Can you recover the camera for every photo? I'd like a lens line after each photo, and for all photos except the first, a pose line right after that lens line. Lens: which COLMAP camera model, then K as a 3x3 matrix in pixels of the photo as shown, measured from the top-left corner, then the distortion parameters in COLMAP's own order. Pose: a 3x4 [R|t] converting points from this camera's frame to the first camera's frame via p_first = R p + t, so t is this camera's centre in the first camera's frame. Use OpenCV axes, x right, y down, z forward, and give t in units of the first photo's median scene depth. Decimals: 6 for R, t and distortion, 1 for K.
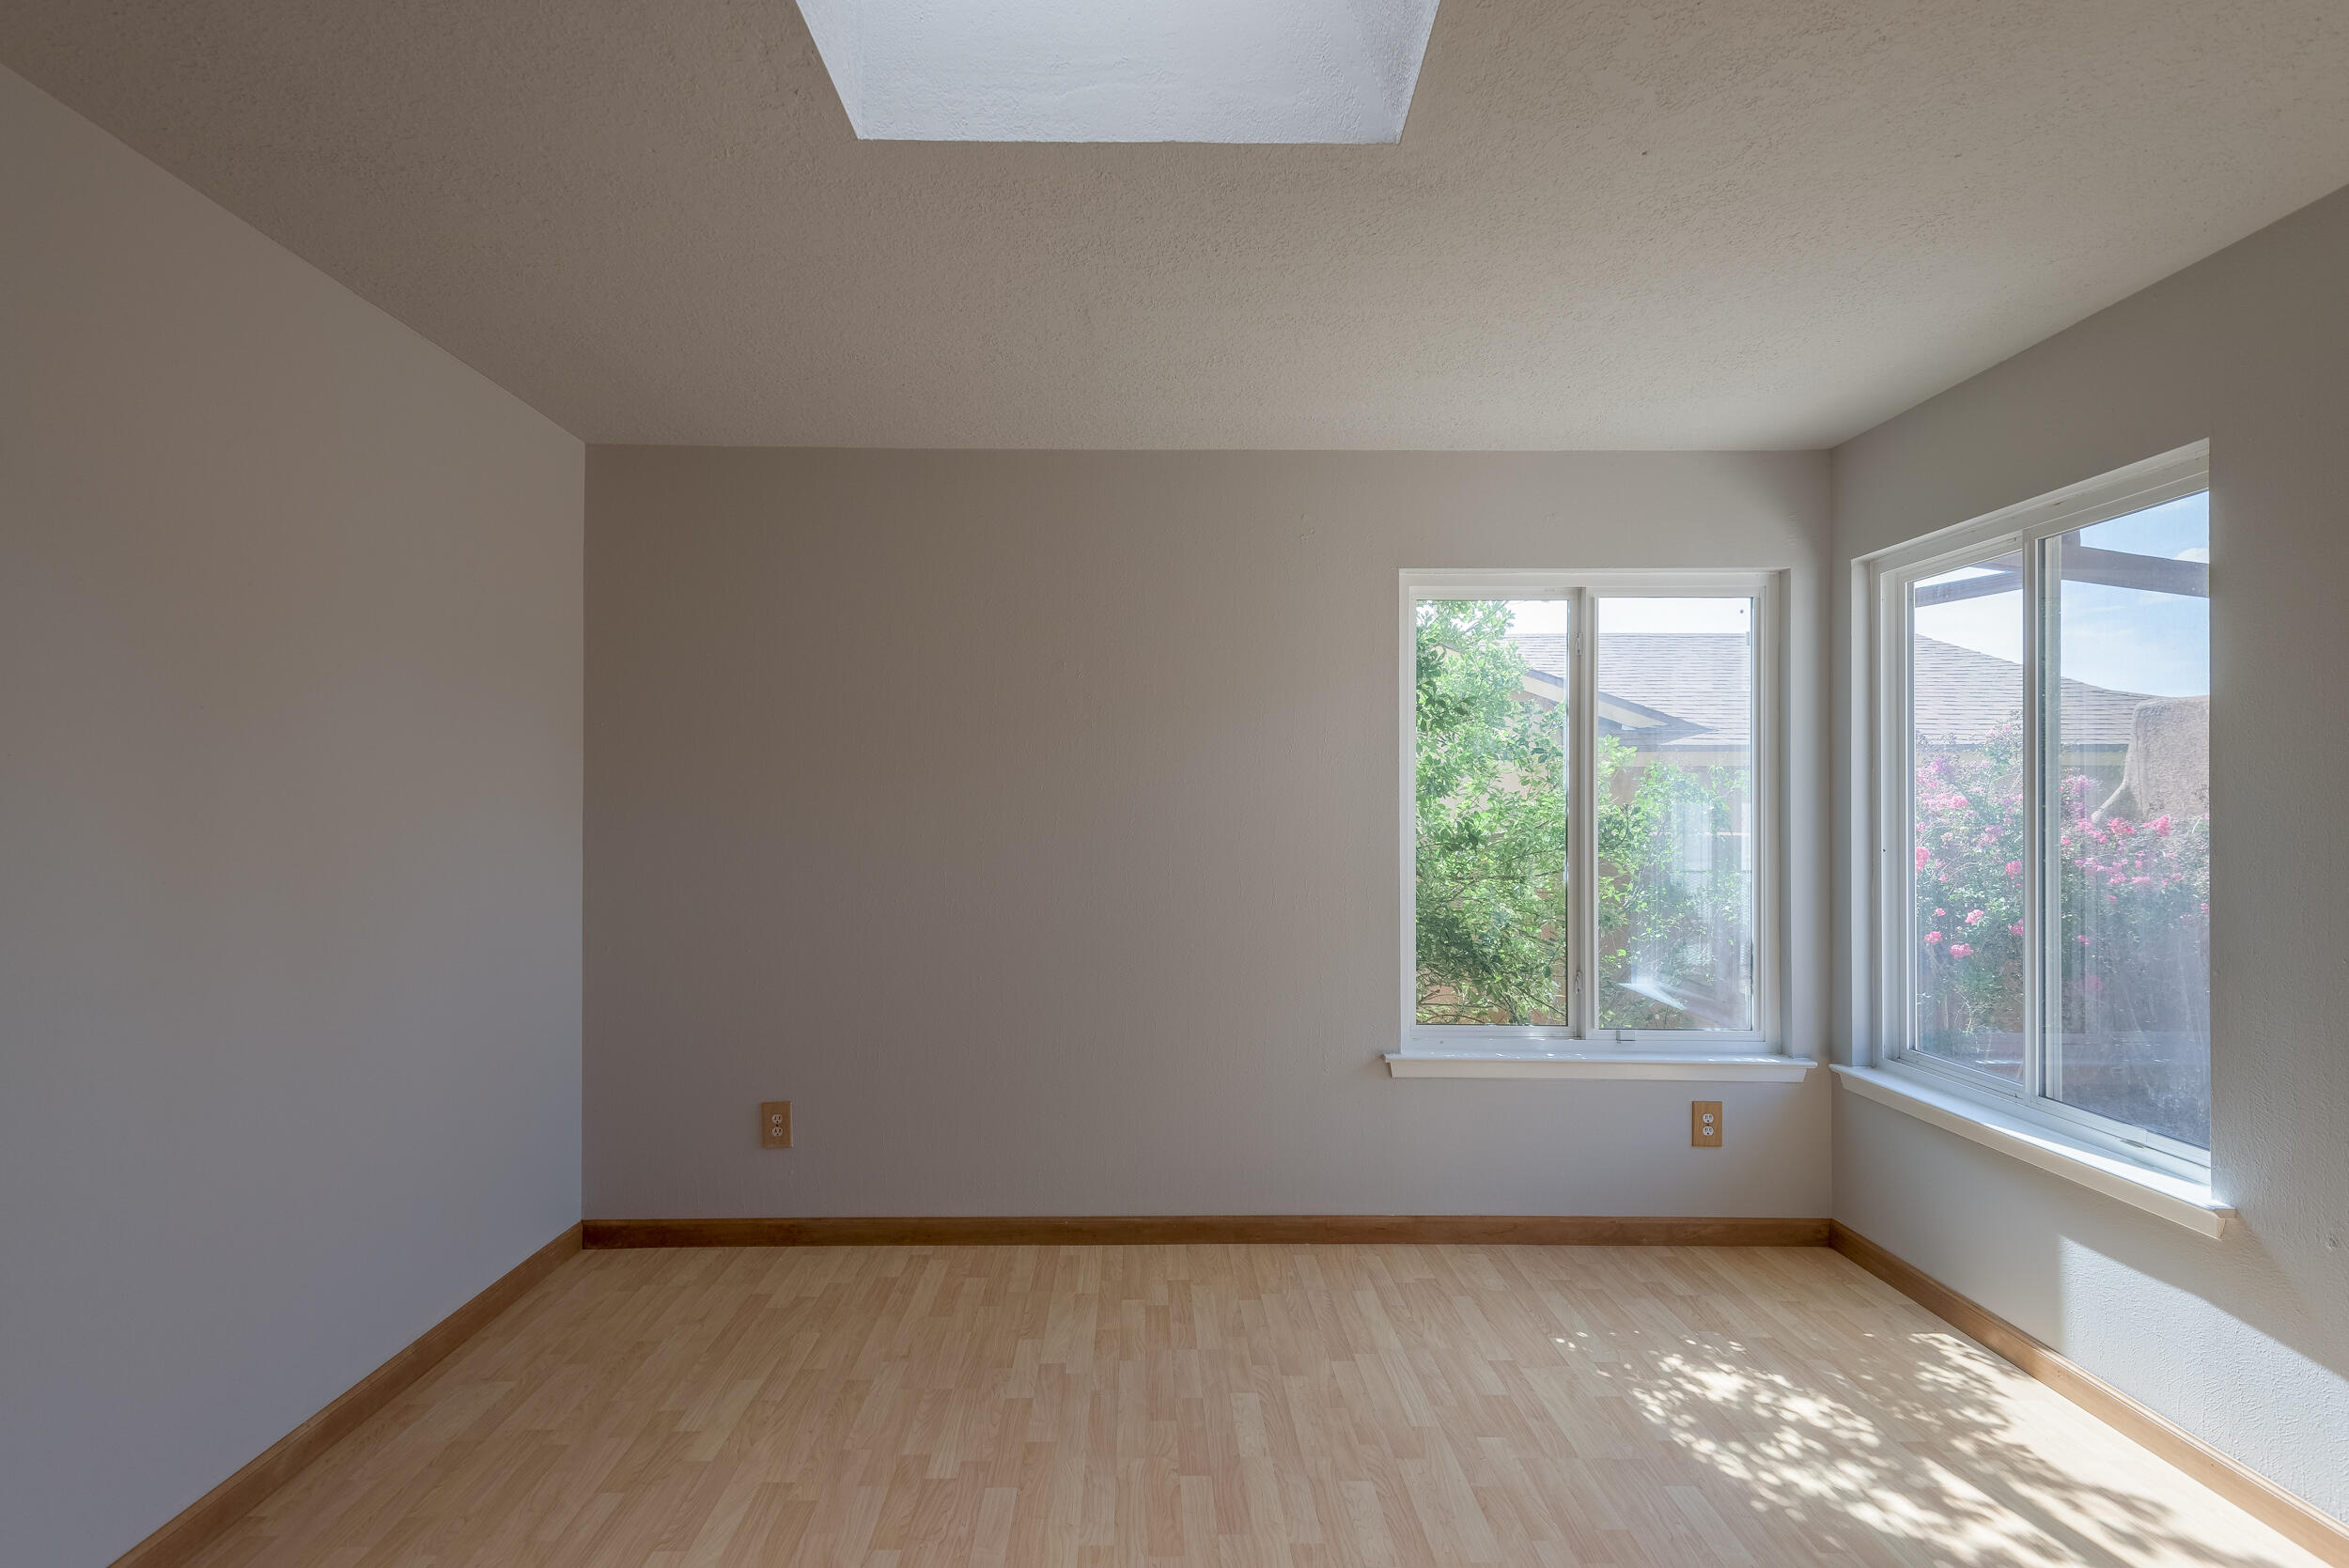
lens RADIAL K [[1197.1, 0, 1168.3], [0, 1197.1, 786.3], [0, 0, 1]] dist [0.003824, 0.000413]
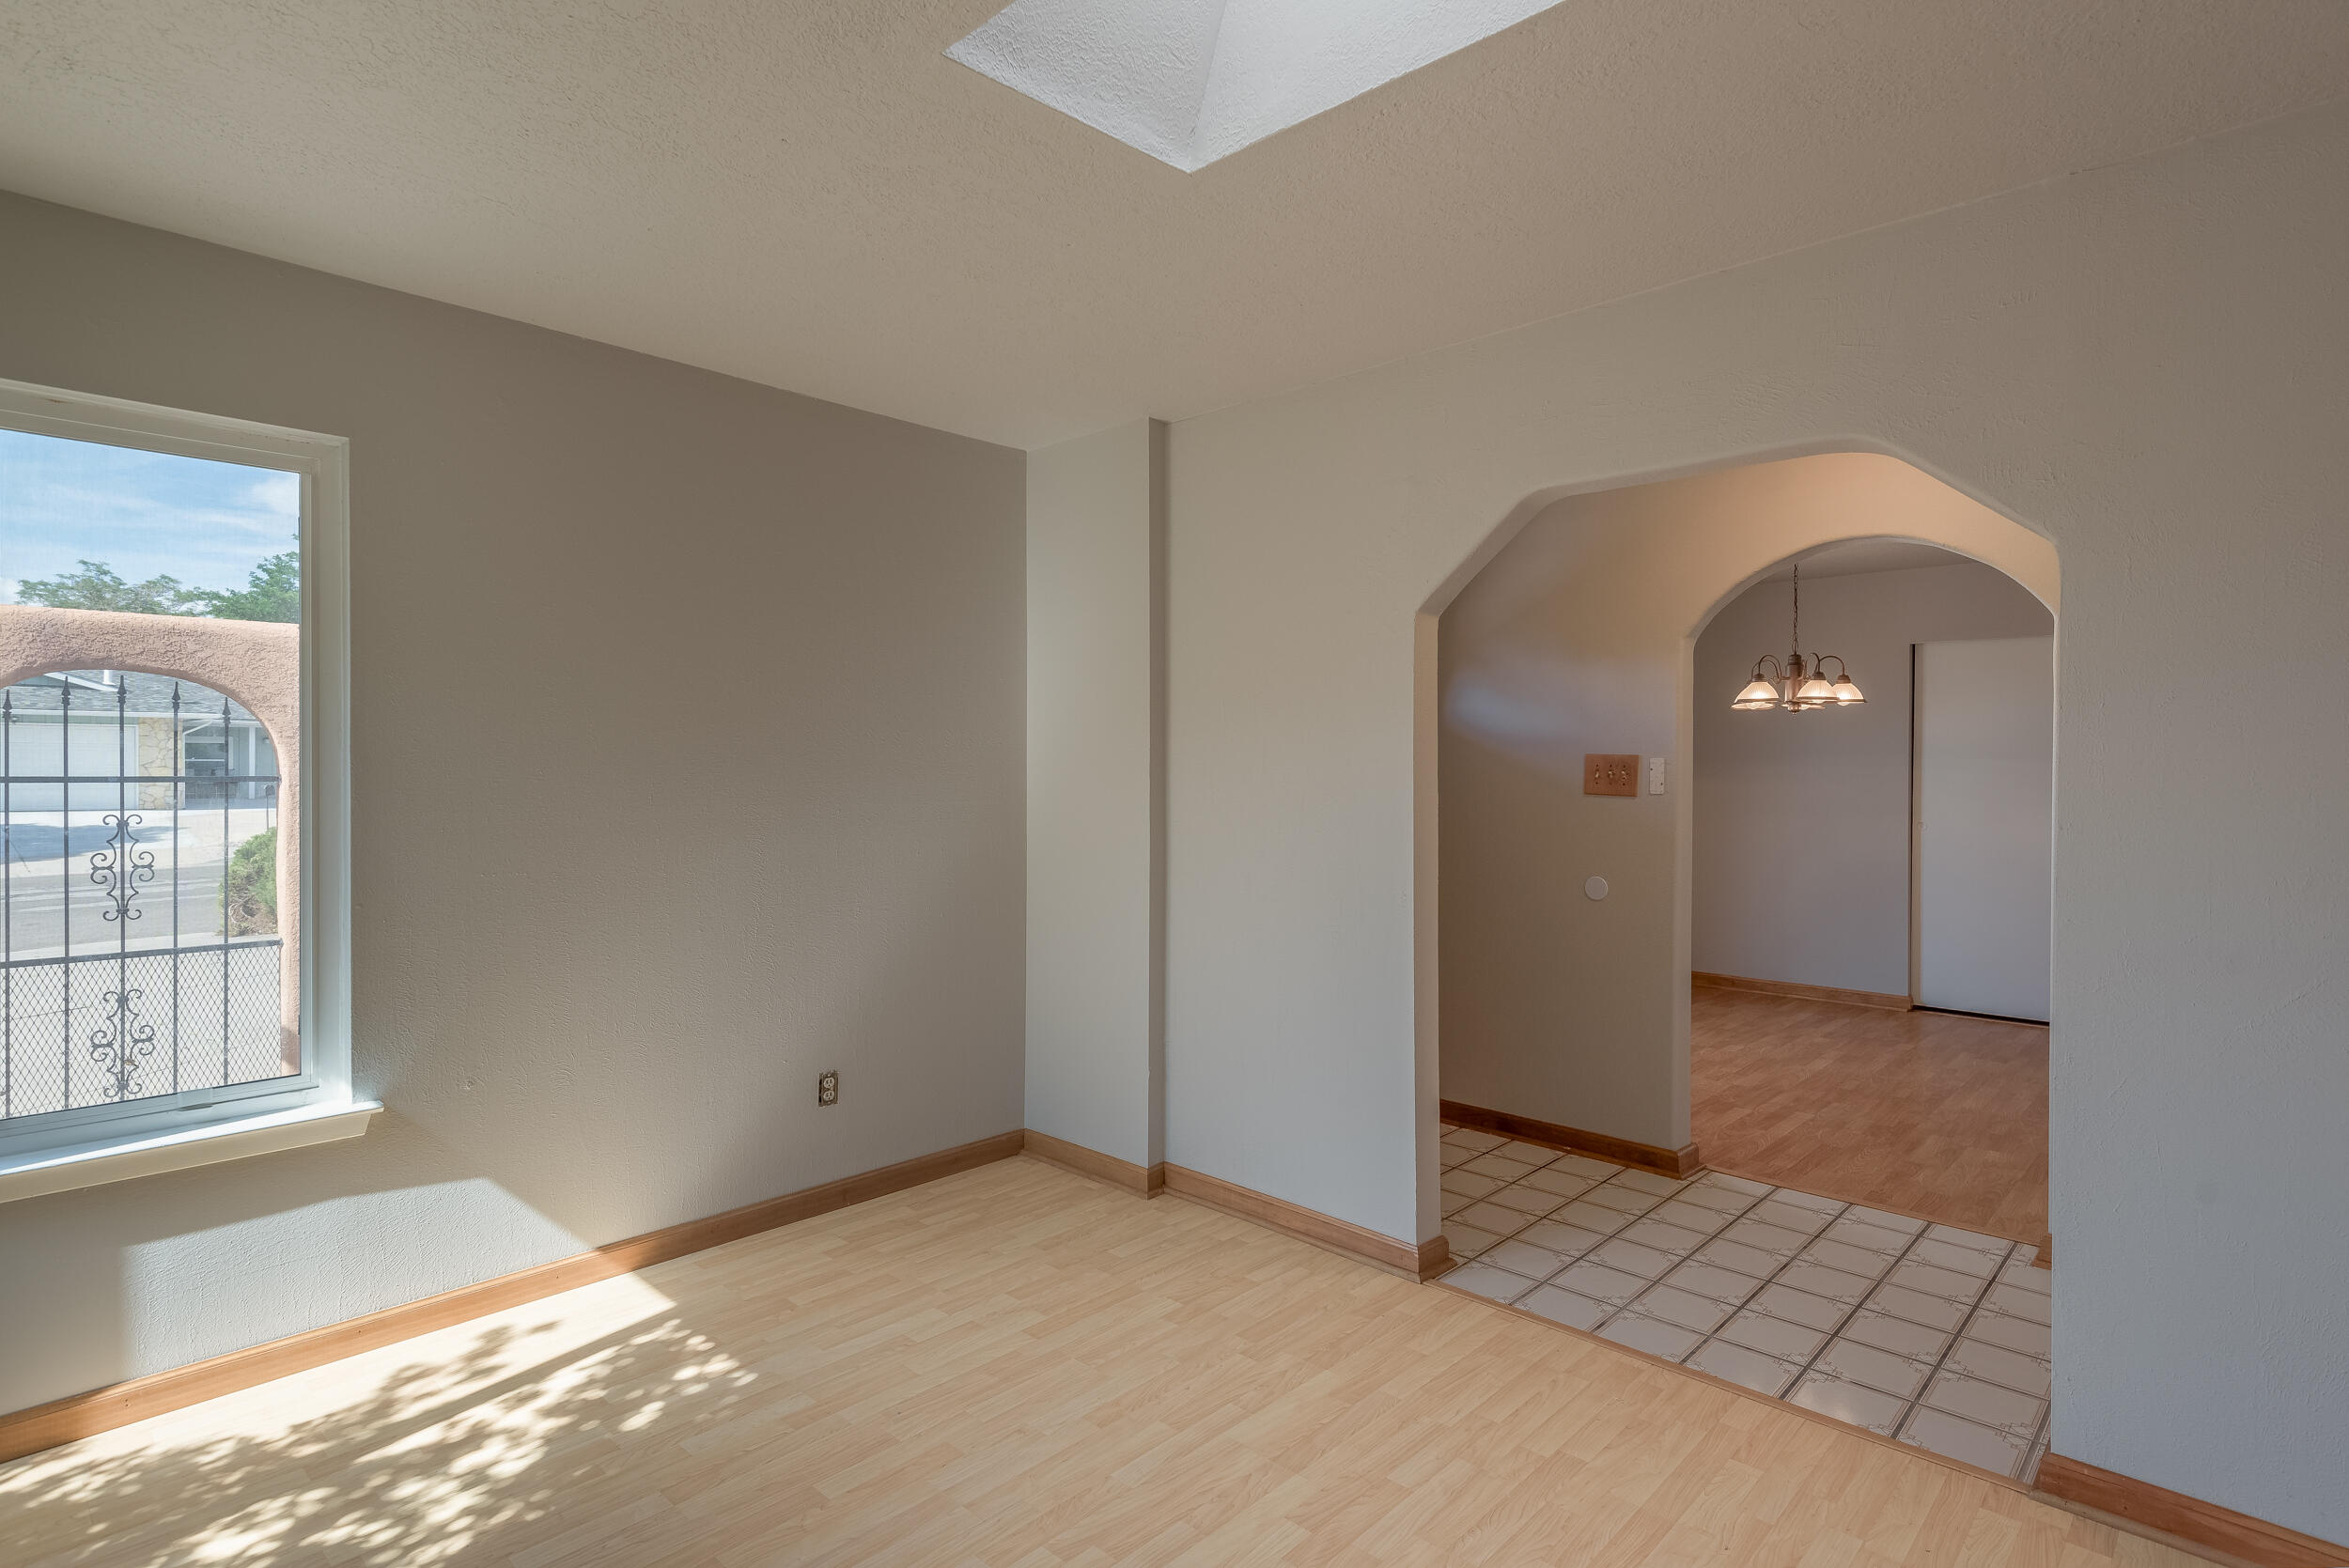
lens RADIAL K [[1197.1, 0, 1165.8], [0, 1197.1, 774.7], [0, 0, 1]] dist [0.003824, 0.000413]
pose [[-0.697400, -0.012986, 0.716564, -0.476317], [-0.016986, 0.999854, 0.001588, 0.013167], [-0.716480, -0.011064, -0.697520, 1.216086]]
